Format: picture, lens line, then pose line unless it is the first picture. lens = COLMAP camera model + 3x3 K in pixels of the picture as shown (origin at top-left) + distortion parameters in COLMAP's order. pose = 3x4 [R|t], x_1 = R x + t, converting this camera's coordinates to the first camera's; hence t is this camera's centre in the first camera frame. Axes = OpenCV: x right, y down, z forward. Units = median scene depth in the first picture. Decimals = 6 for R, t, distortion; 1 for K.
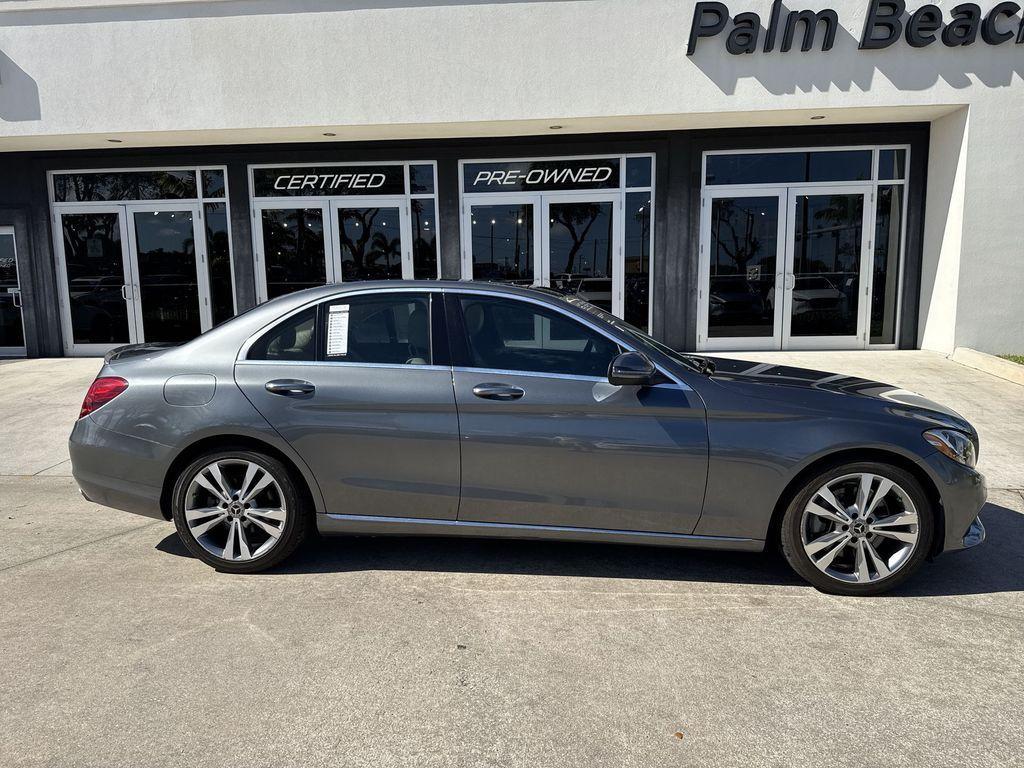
lens RADIAL K [[714.7, 0, 522.7], [0, 714.7, 404.5], [0, 0, 1]] dist [0.050472, -0.062277]
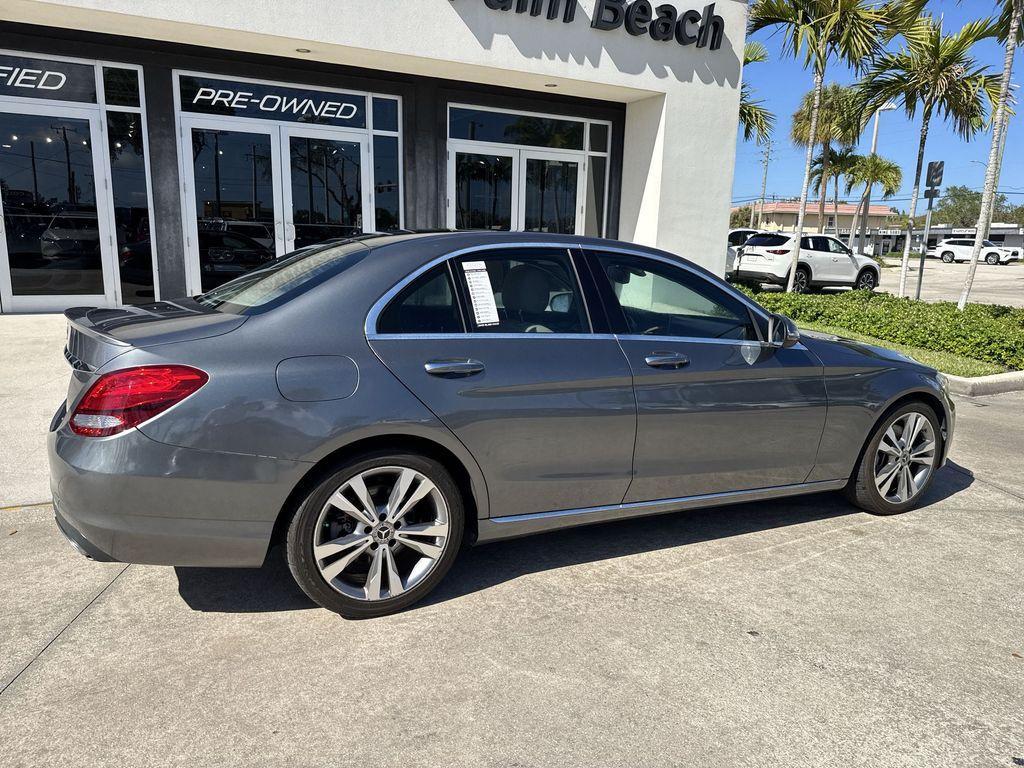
lens RADIAL K [[714.7, 0, 483.1], [0, 714.7, 397.4], [0, 0, 1]] dist [0.050472, -0.062277]
pose [[0.849172, -0.075693, 0.522663, -0.687342], [0.043256, 0.996319, 0.074012, -0.046631], [-0.526341, -0.040240, 0.849321, 0.309694]]
